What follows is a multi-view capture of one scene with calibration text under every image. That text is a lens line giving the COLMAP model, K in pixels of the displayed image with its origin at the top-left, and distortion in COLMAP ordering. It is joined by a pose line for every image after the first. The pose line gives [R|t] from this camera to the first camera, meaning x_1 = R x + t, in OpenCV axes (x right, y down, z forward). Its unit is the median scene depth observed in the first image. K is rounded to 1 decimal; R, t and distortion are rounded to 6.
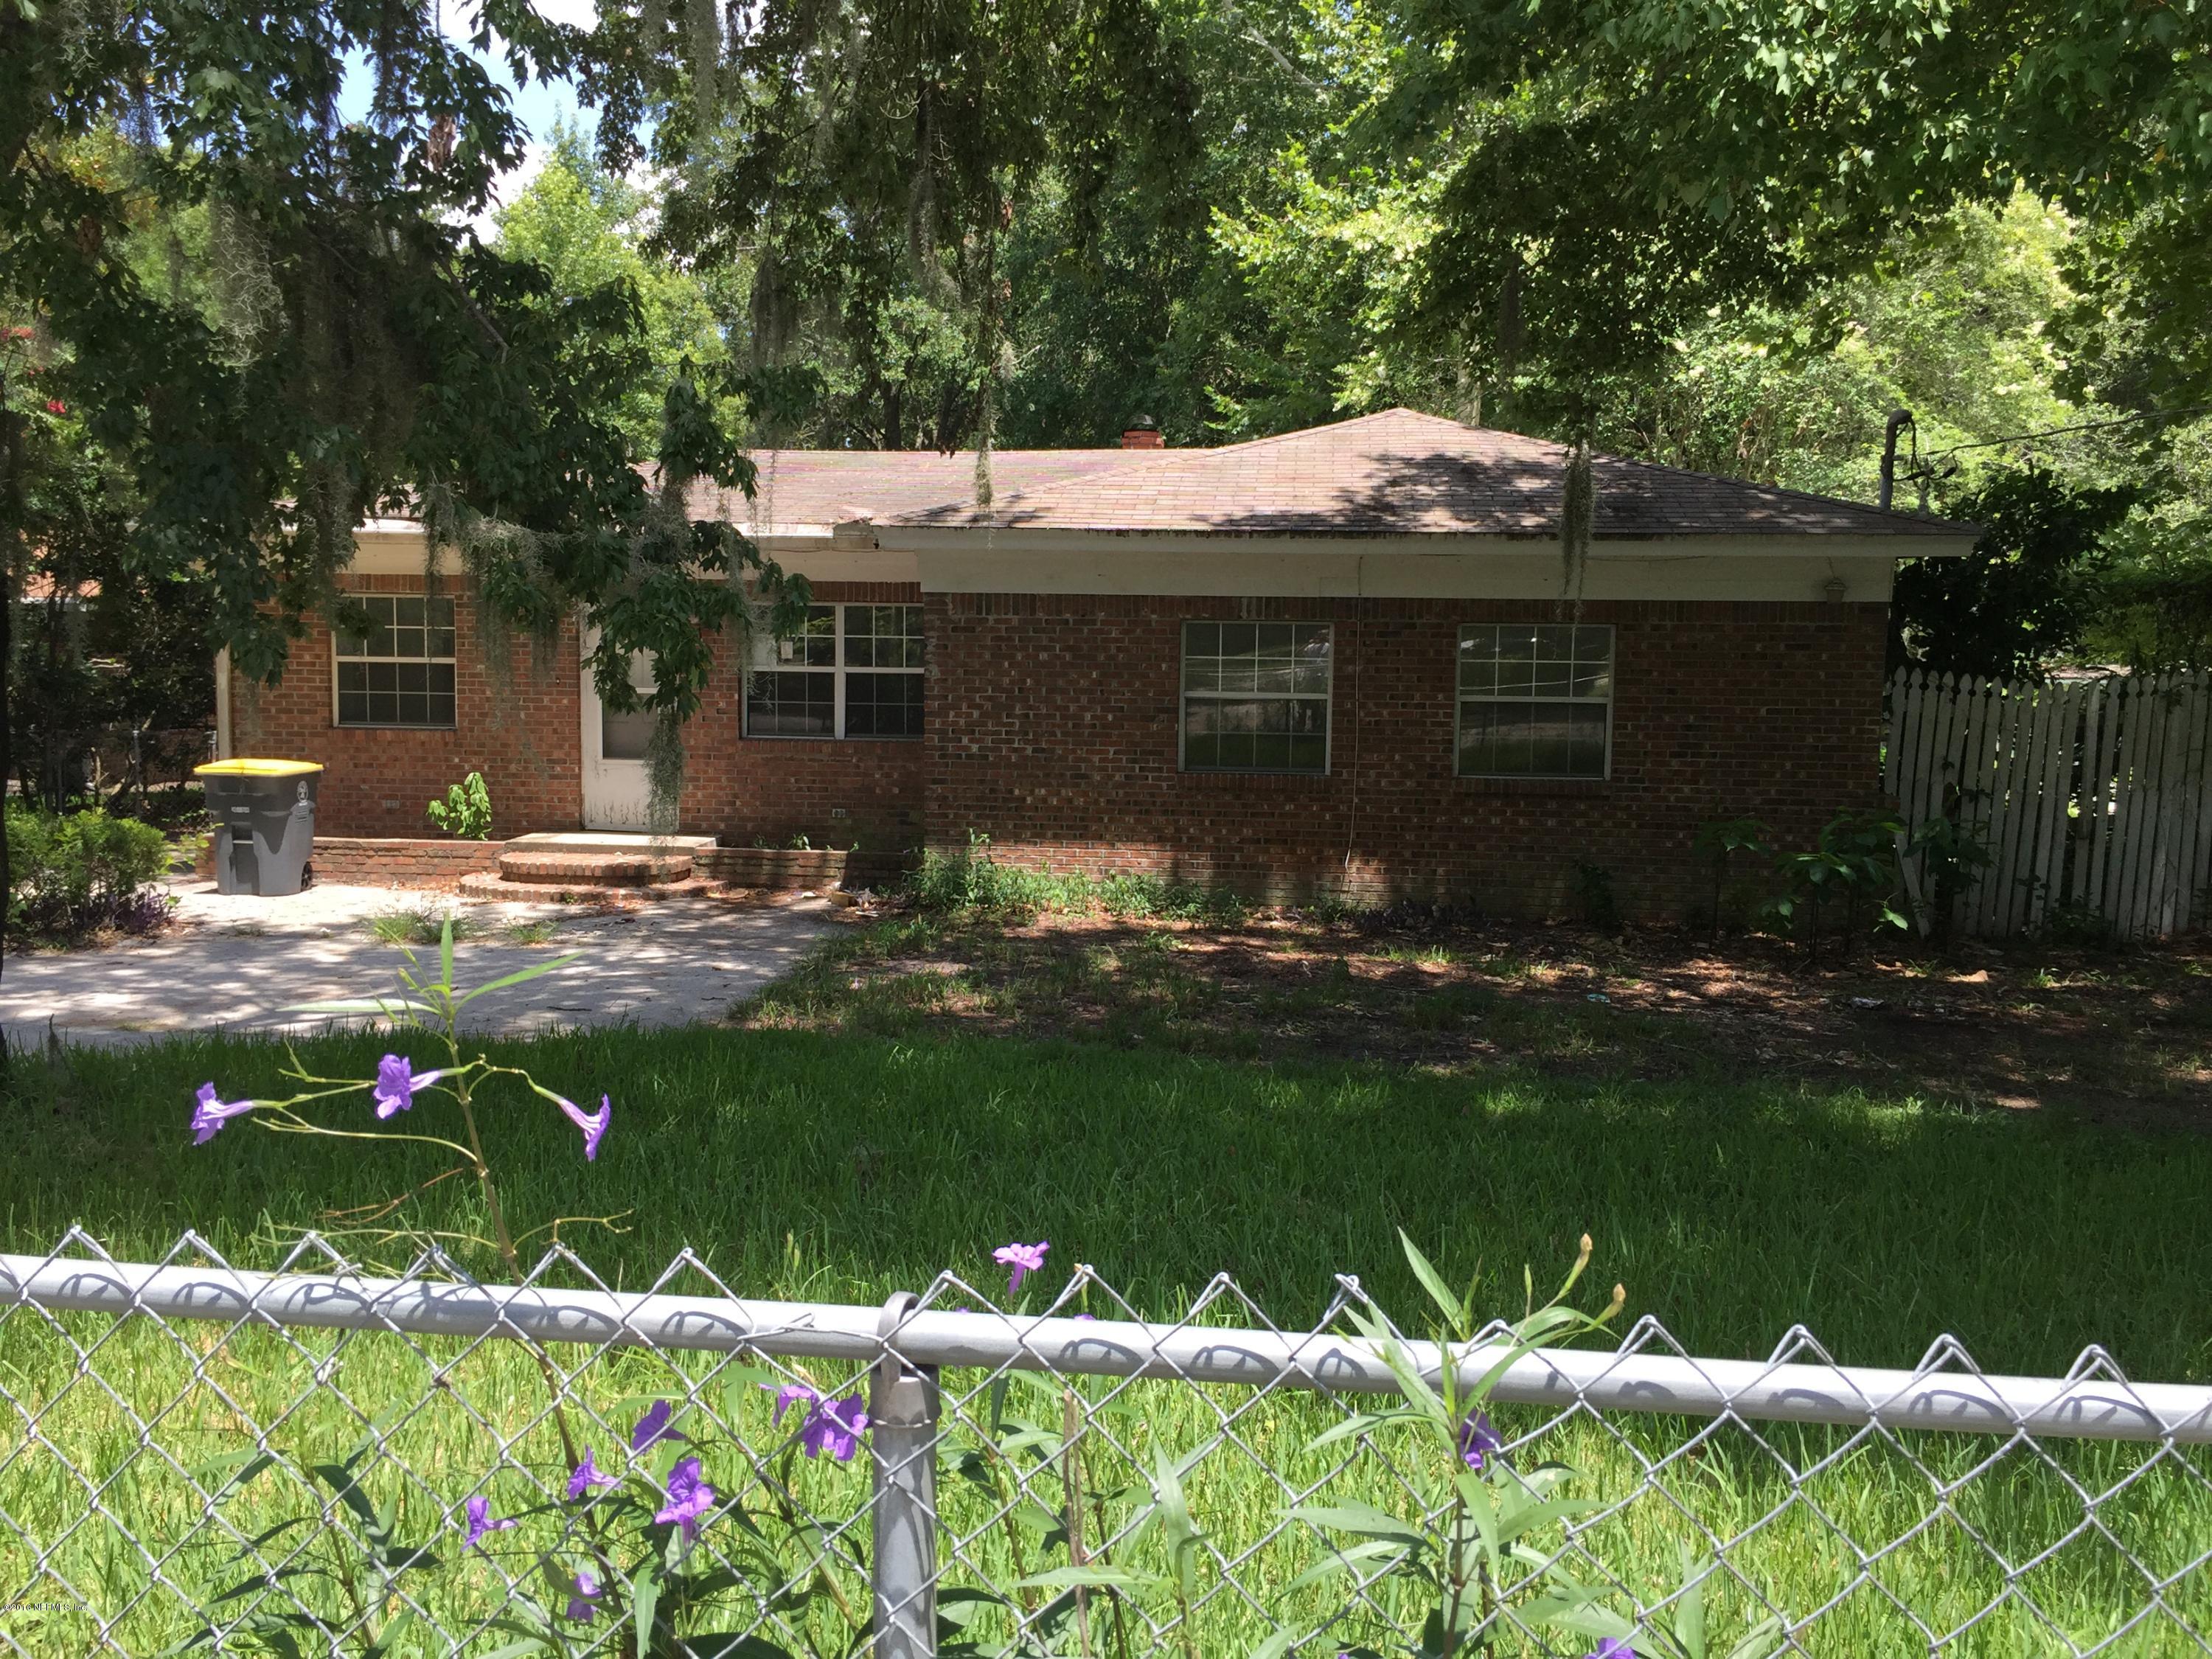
lens RADIAL K [[1908.6, 0, 1103.6], [0, 1908.6, 794.4], [0, 0, 1]] dist [0.084019, -0.101438]
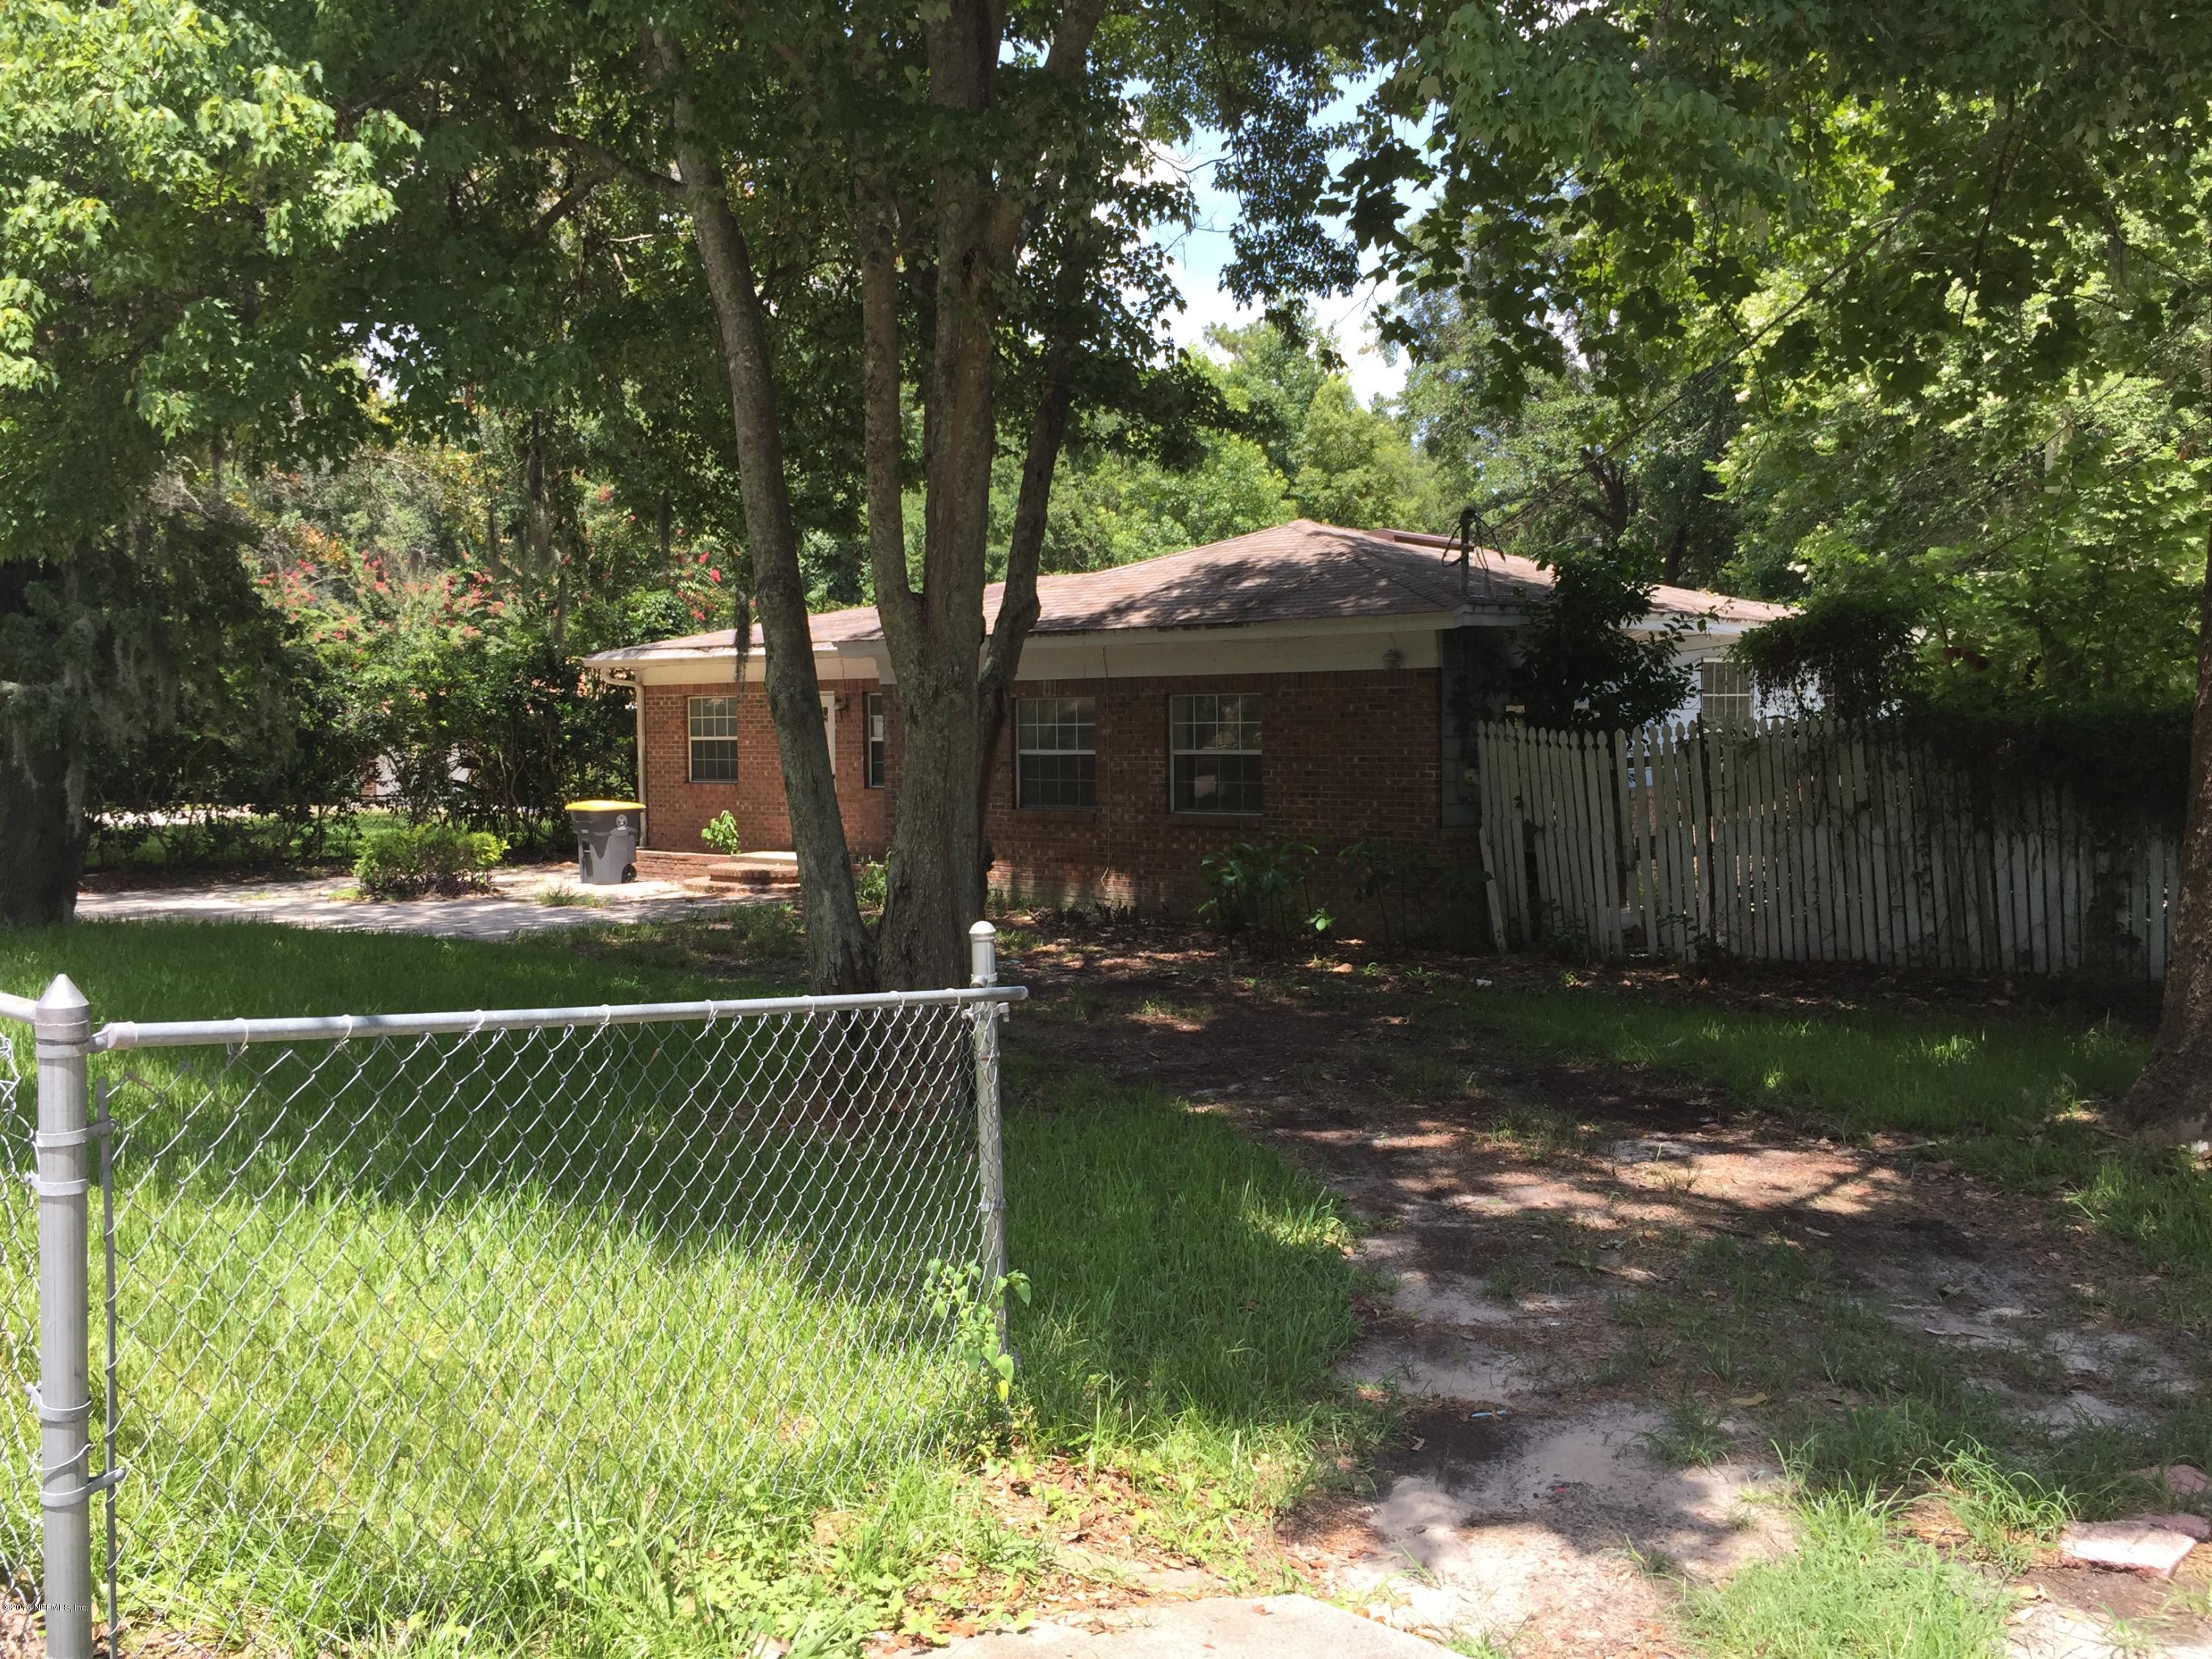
lens RADIAL K [[1908.6, 0, 1103.6], [0, 1908.6, 794.4], [0, 0, 1]] dist [0.084019, -0.101438]
pose [[0.821014, -0.001533, -0.570905, 0.873445], [-0.021945, 0.999173, -0.034242, 0.023459], [0.570486, 0.040641, 0.820301, -0.085571]]
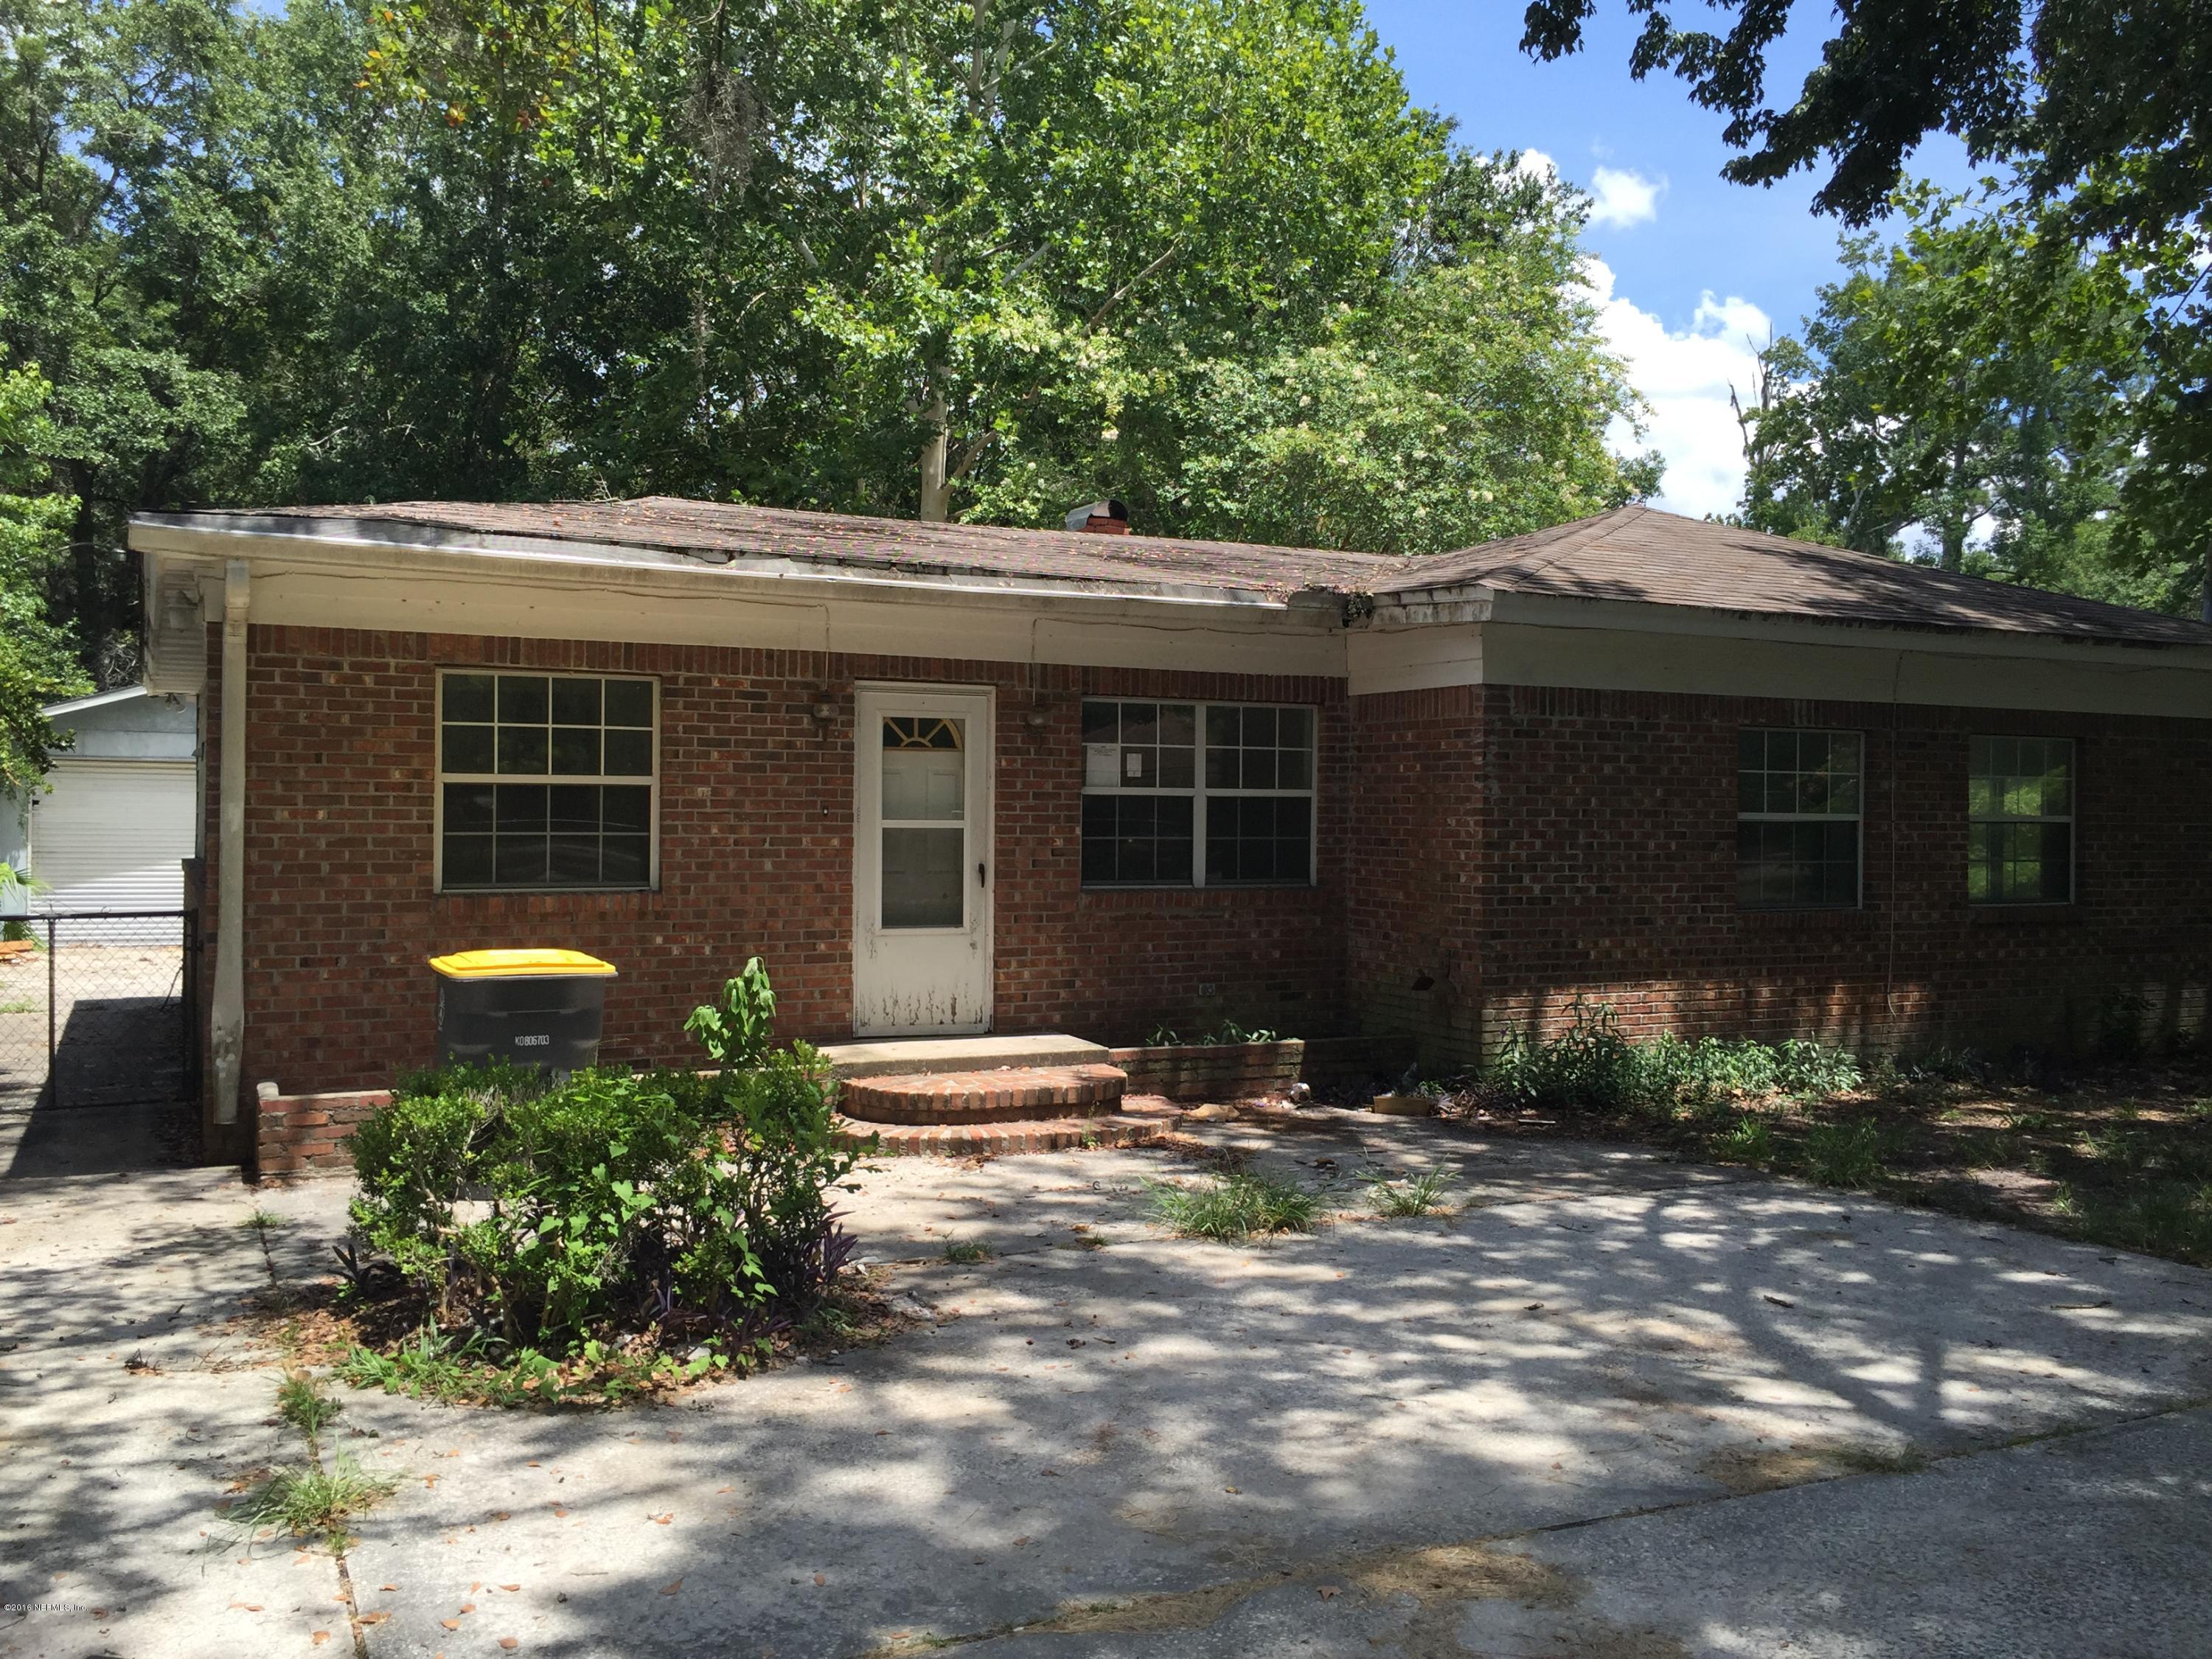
lens RADIAL K [[1908.6, 0, 1103.6], [0, 1908.6, 794.4], [0, 0, 1]] dist [0.084019, -0.101438]
pose [[0.834203, -0.000854, 0.551457, -0.638897], [0.047286, 0.996426, -0.069989, -0.016785], [-0.549426, 0.084461, 0.831262, 0.461546]]
